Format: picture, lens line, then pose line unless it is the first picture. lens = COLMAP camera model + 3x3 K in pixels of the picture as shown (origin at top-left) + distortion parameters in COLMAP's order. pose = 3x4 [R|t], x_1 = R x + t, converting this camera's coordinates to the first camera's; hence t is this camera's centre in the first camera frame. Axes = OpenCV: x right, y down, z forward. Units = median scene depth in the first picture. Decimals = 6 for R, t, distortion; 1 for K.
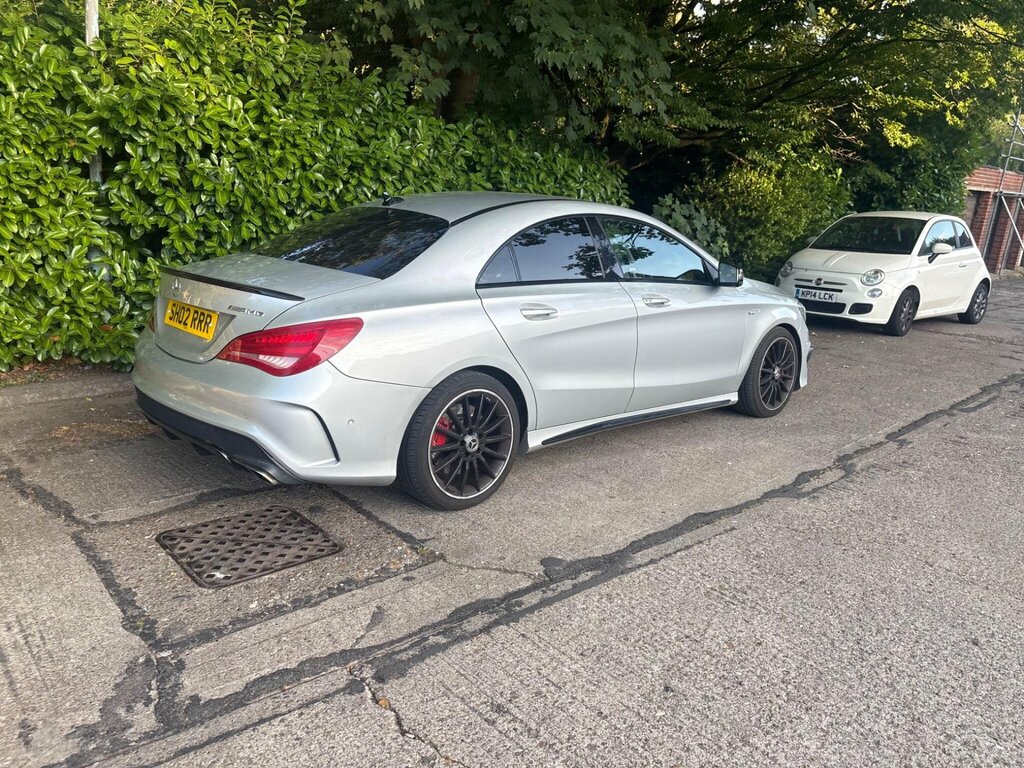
lens RADIAL K [[774.3, 0, 512.8], [0, 774.3, 371.5], [0, 0, 1]] dist [0.042735, -0.043816]
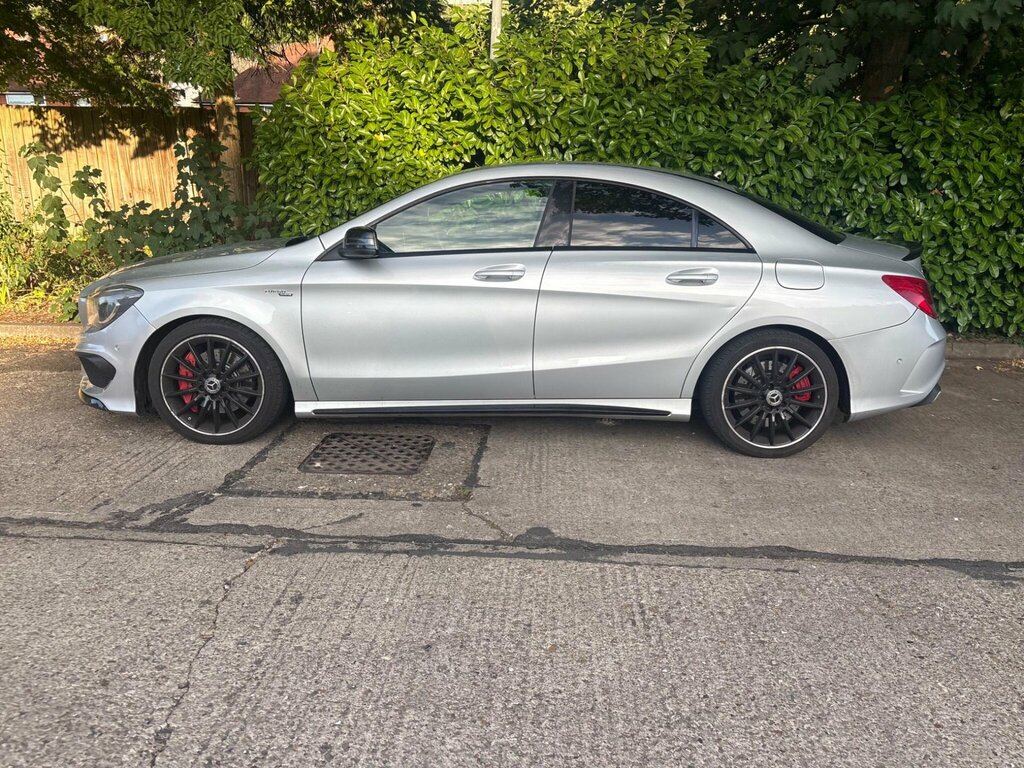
lens RADIAL K [[786.1, 0, 529.7], [0, 786.1, 356.9], [0, 0, 1]] dist [0.022115, 0.000589]
pose [[0.721786, 0.113009, -0.682828, 0.444906], [-0.138059, 0.990261, 0.017954, 0.009578], [0.678207, 0.081312, 0.730358, 0.170228]]
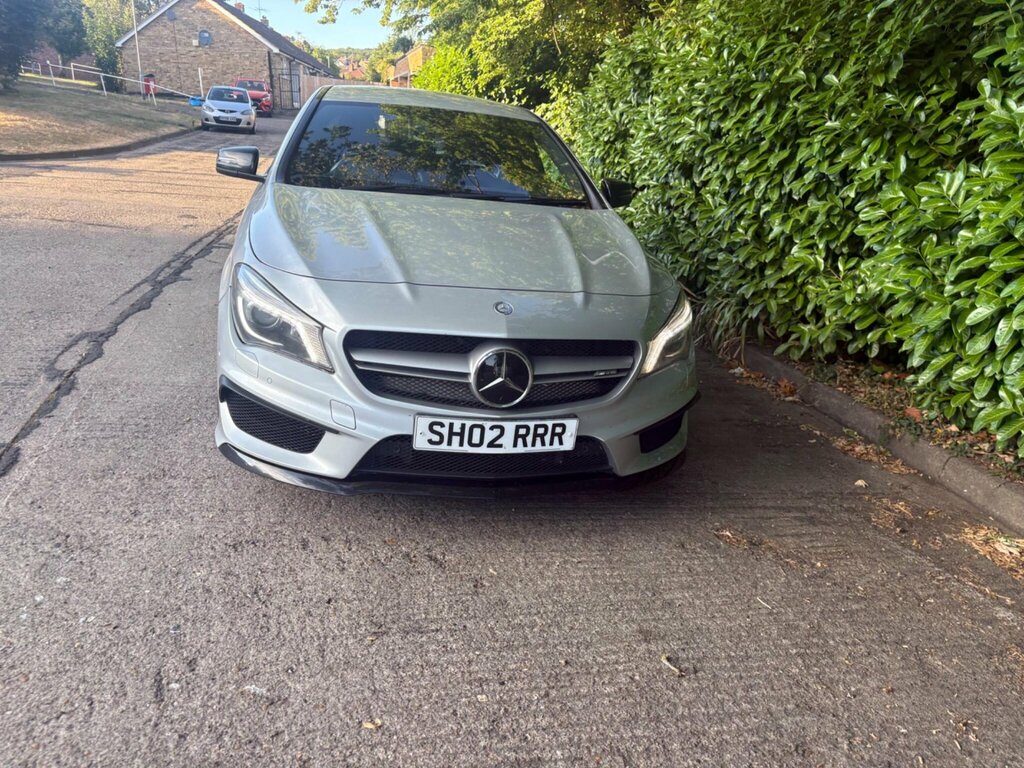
lens RADIAL K [[774.2, 0, 508.7], [0, 774.2, 377.9], [0, 0, 1]] dist [0.043806, -0.050515]
pose [[-0.504773, 0.183526, -0.843518, 0.828404], [-0.293968, 0.882194, 0.367855, -0.299163], [0.811657, 0.433650, -0.391357, 1.603679]]
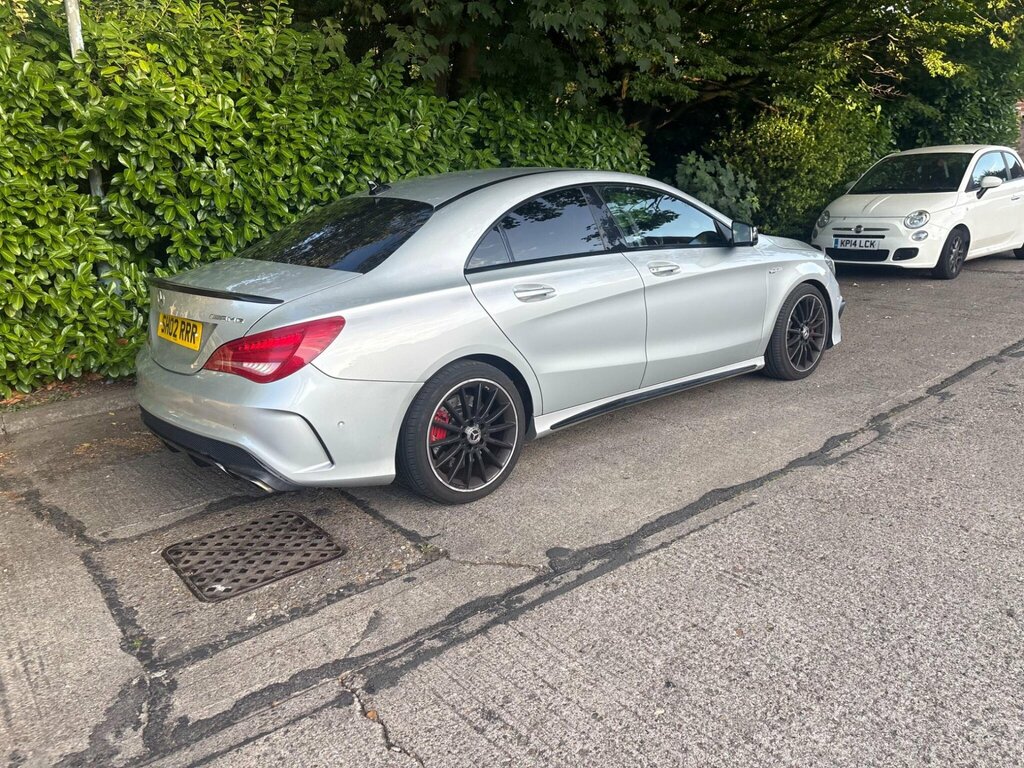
lens RADIAL K [[774.2, 0, 512.9], [0, 774.2, 384.9], [0, 0, 1]] dist [0.044794, -0.047612]
pose [[0.994724, -0.076148, -0.068740, 0.050051], [0.079431, 0.995762, 0.046357, -0.007535], [0.064919, -0.051573, 0.996557, 0.029090]]
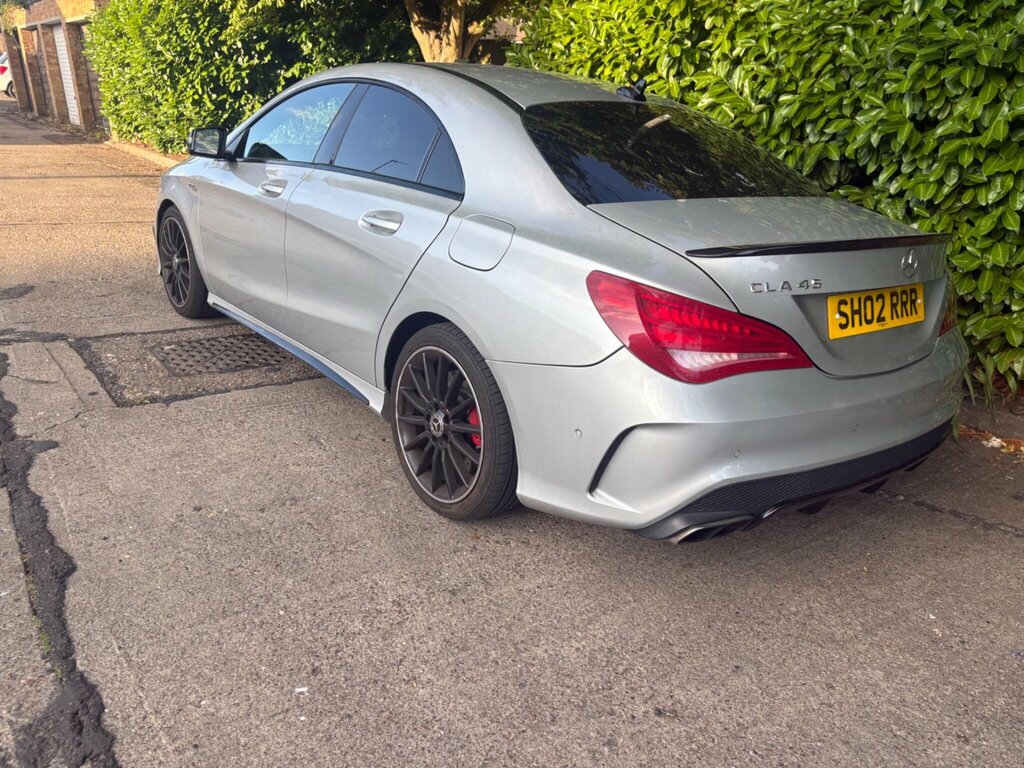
lens RADIAL K [[765.3, 0, 520.0], [0, 765.3, 397.7], [0, 0, 1]] dist [0.046589, -0.054475]
pose [[-0.076834, 0.303080, -0.949863, 0.563007], [-0.287074, 0.905611, 0.312181, -0.166360], [0.954822, 0.296667, 0.017425, 0.983947]]
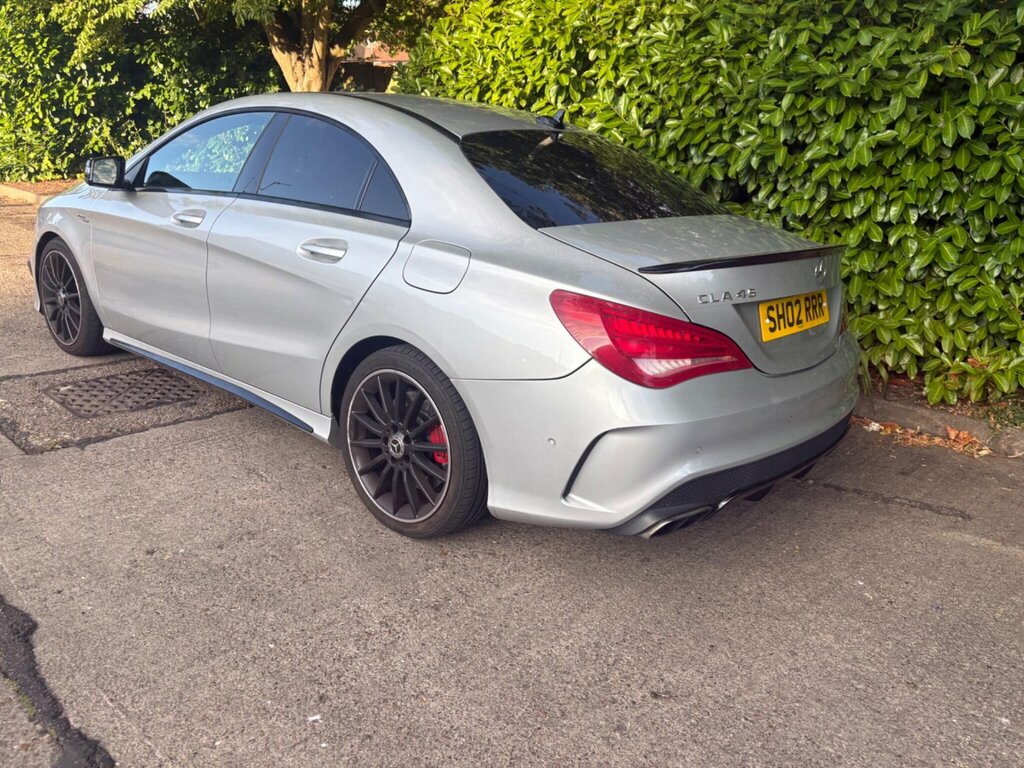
lens RADIAL K [[769.9, 0, 514.9], [0, 769.9, 389.3], [0, 0, 1]] dist [0.049448, -0.063725]
pose [[0.100050, 0.270618, -0.957474, 0.586168], [-0.271468, 0.933217, 0.235395, -0.155078], [0.957233, 0.236372, 0.166832, 0.924255]]
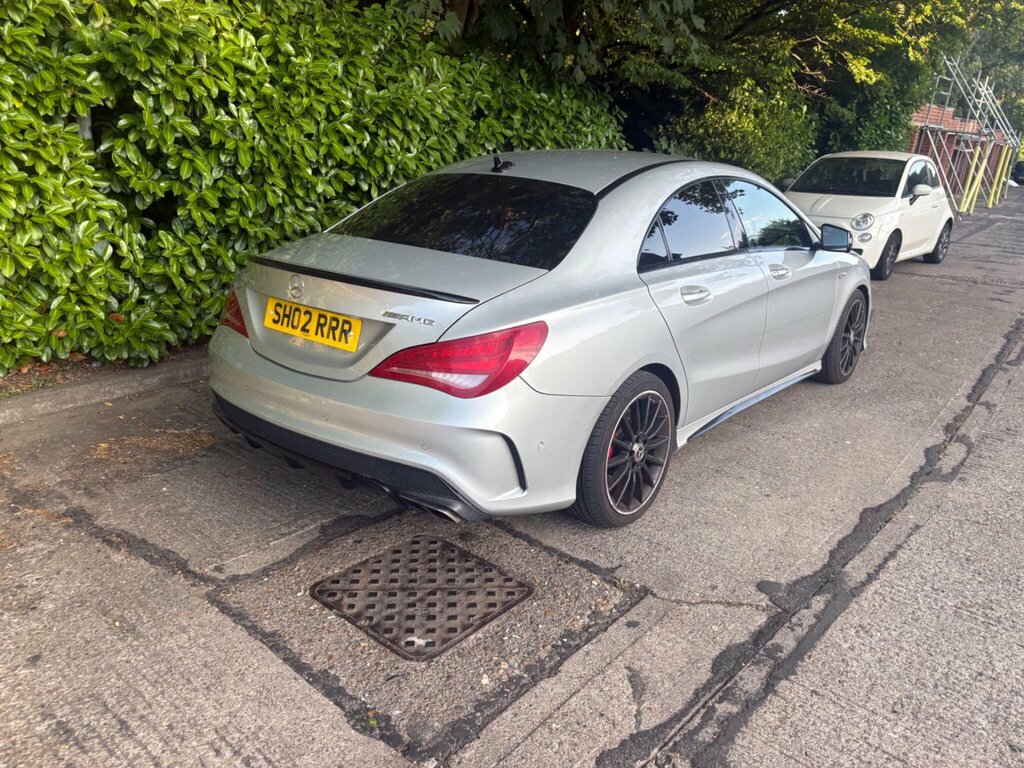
lens RADIAL K [[775.1, 0, 513.3], [0, 775.1, 391.3], [0, 0, 1]] dist [0.043072, -0.053876]
pose [[0.991135, -0.048885, 0.123538, -0.223190], [0.035815, 0.993733, 0.105884, -0.054911], [-0.127940, -0.100521, 0.986675, 0.114346]]
